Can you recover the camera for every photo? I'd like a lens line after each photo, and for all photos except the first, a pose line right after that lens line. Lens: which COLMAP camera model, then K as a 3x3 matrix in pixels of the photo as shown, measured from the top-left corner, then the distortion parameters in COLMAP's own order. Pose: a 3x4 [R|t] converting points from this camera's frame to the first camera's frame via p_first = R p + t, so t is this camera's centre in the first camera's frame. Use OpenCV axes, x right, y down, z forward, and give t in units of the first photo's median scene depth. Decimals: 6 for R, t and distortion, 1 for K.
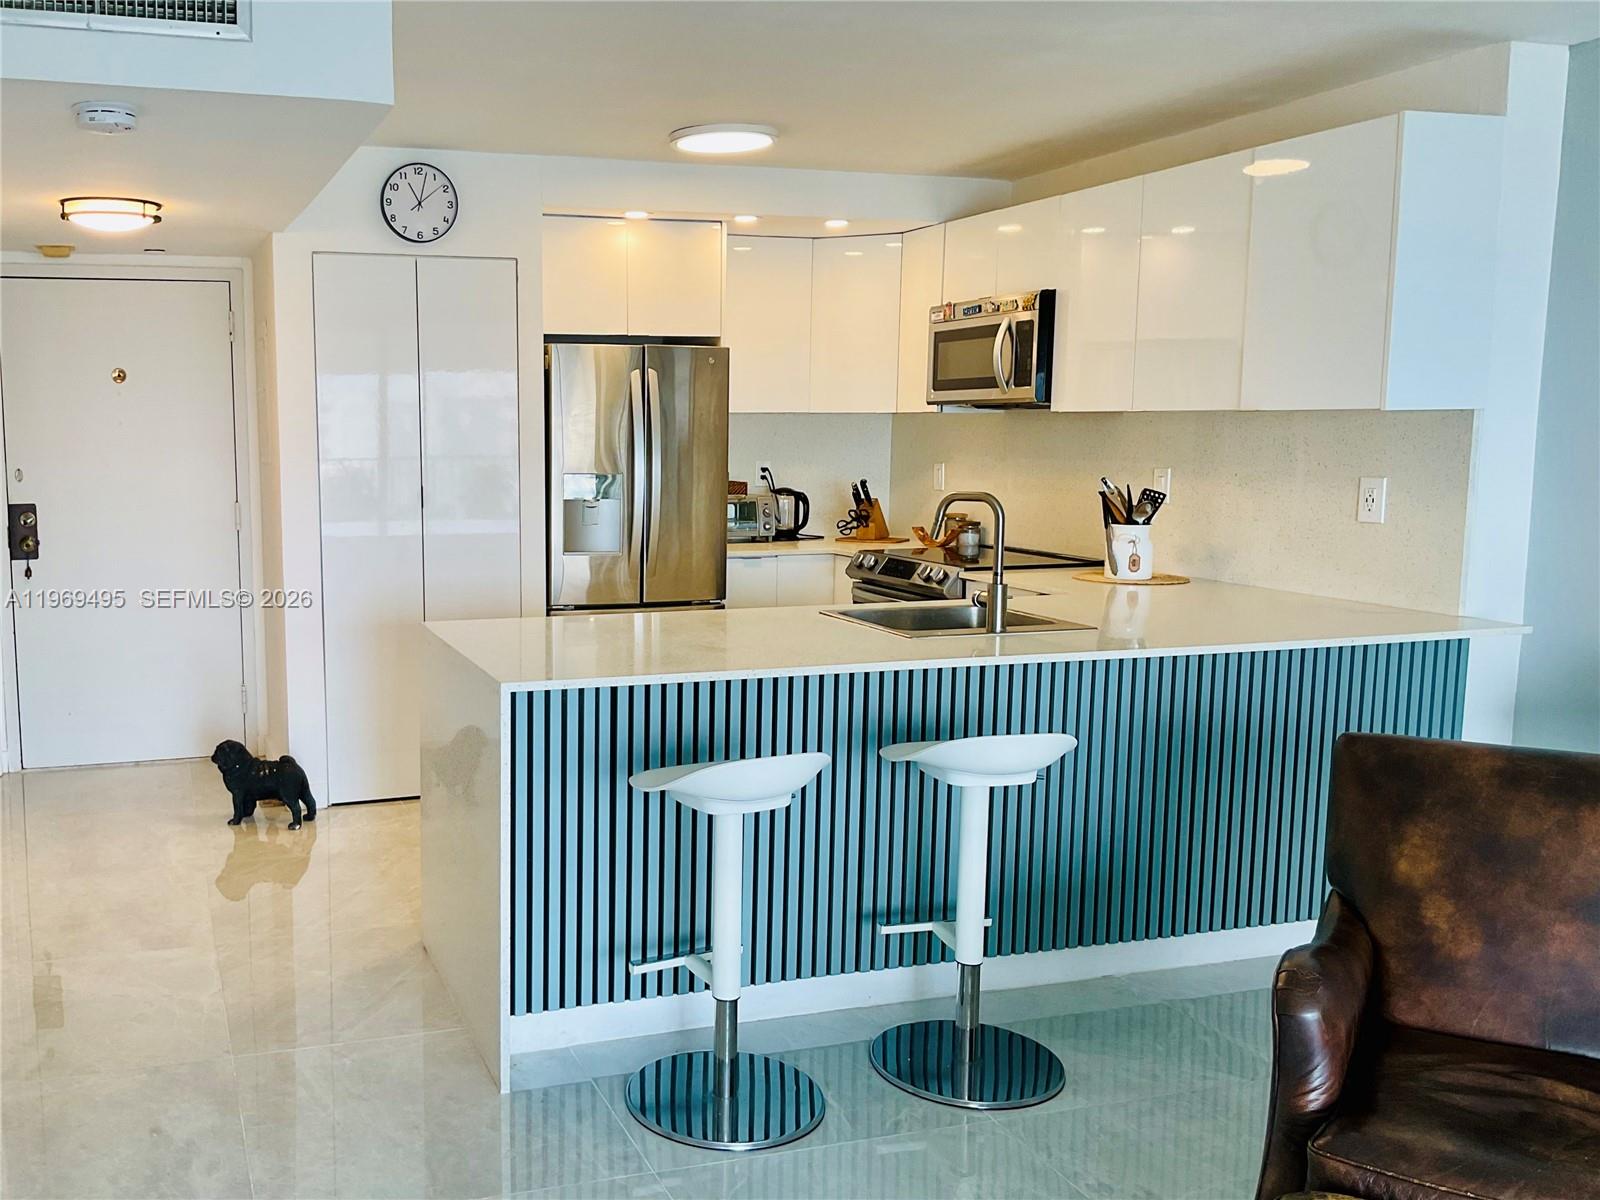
lens RADIAL K [[1673.9, 0, 796.8], [0, 1673.9, 631.6], [0, 0, 1]] dist [0.096105, -0.174086]
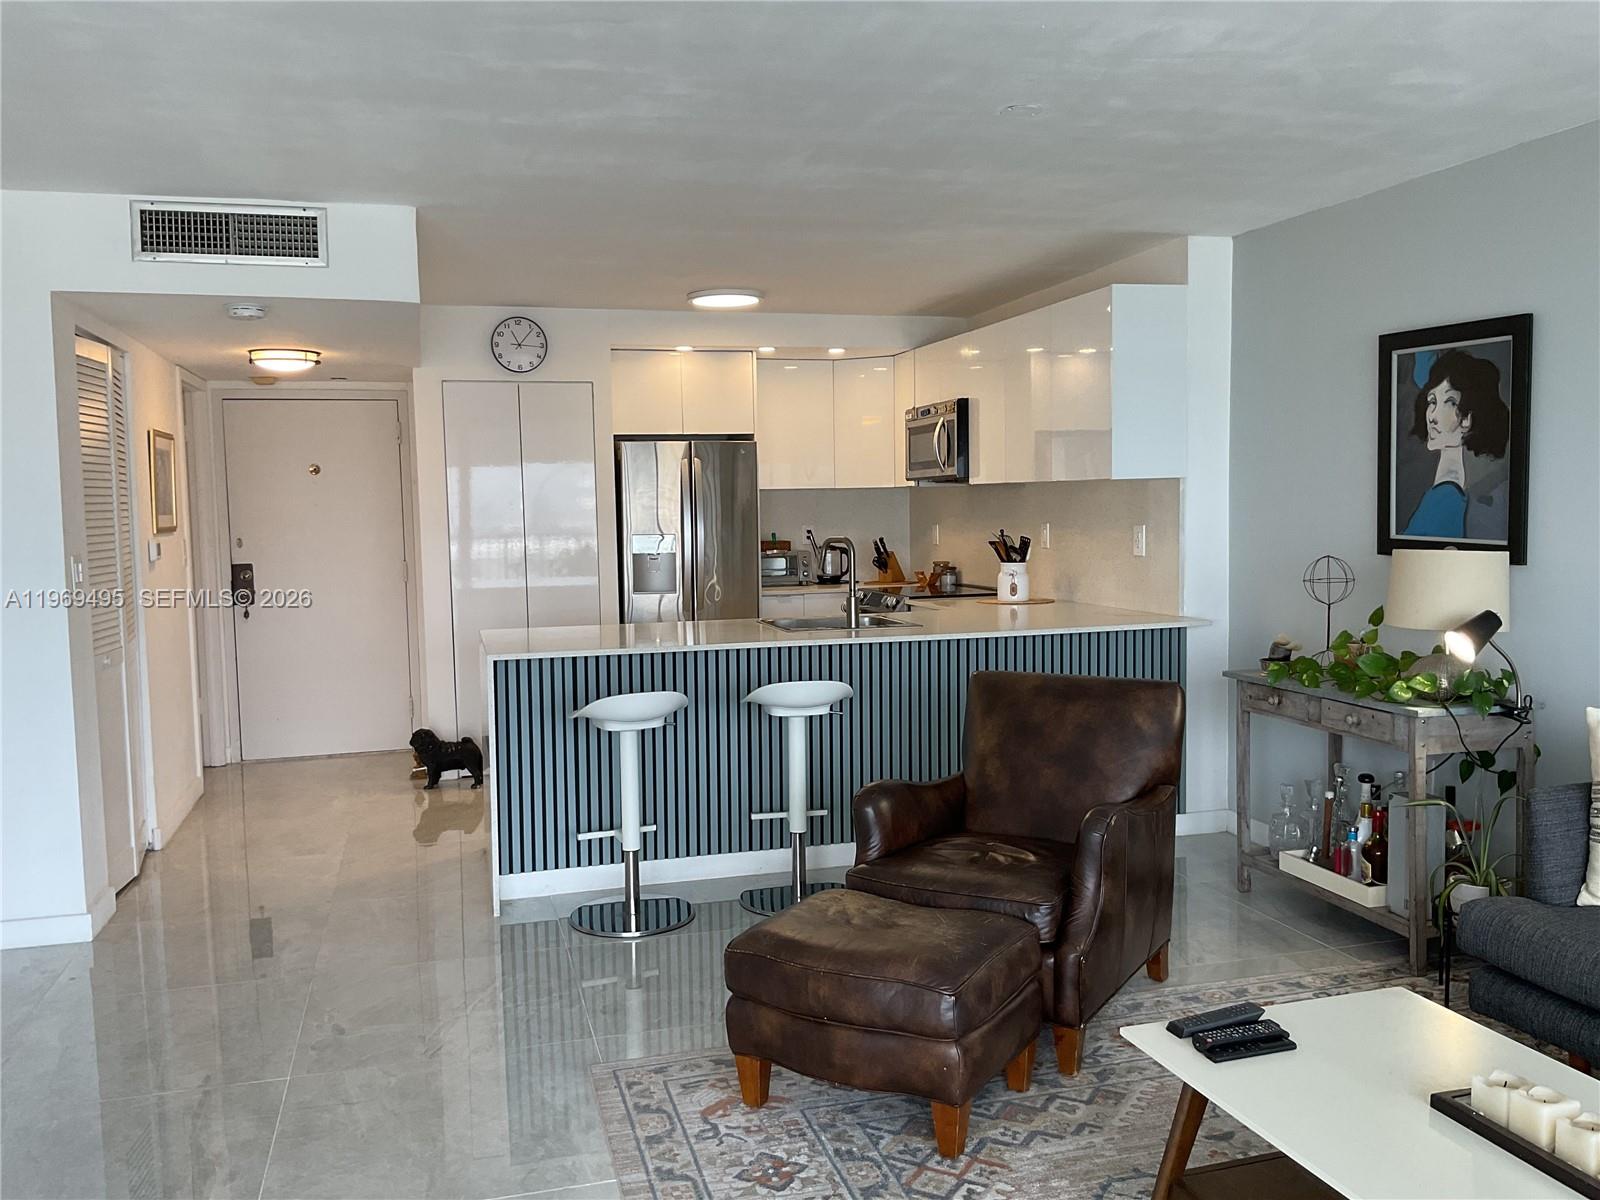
lens RADIAL K [[1371.7, 0, 874.4], [0, 1371.7, 600.8], [0, 0, 1]] dist [0.119996, 0.001080]
pose [[0.999582, -0.015283, -0.024551, 0.098379], [0.014067, 0.998701, -0.048972, 0.020920], [0.025268, 0.048607, 0.998498, -0.141028]]
